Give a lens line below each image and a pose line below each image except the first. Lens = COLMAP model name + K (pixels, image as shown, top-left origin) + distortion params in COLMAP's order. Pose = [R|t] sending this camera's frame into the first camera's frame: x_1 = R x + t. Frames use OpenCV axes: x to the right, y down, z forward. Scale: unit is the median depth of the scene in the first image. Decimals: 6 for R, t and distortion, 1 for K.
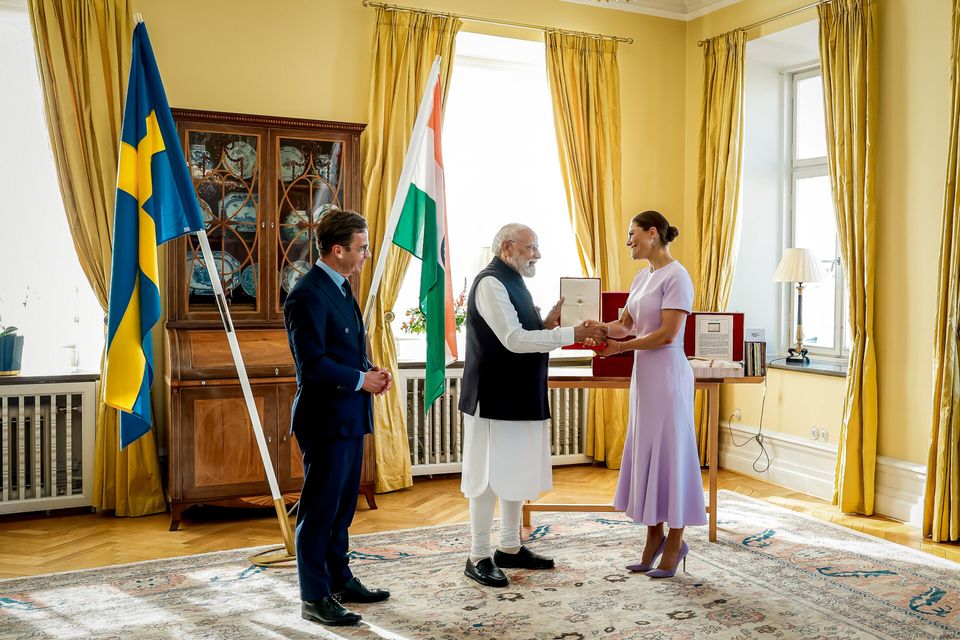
lens RADIAL K [[1047.8, 0, 612.1], [0, 1047.8, 318.6], [0, 0, 1]] dist [-0.006524, 0.004561]
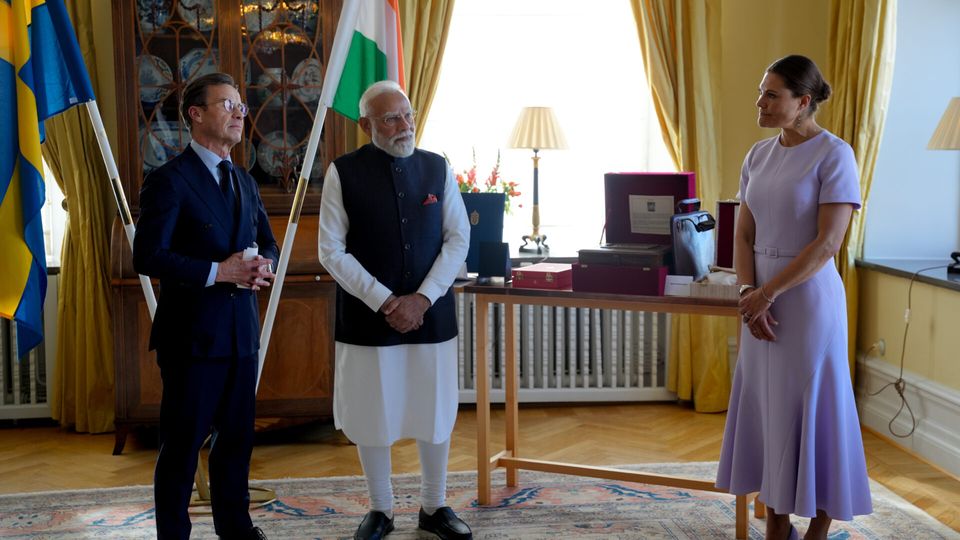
lens RADIAL K [[1315.6, 0, 481.9], [0, 1315.6, 255.7], [0, 0, 1]] dist [0.131417, 0.109686]
pose [[0.912916, 0.025465, -0.407351, 0.275416], [0.000714, 0.997951, 0.063986, -0.025843], [0.408146, -0.058705, 0.911027, 0.141082]]
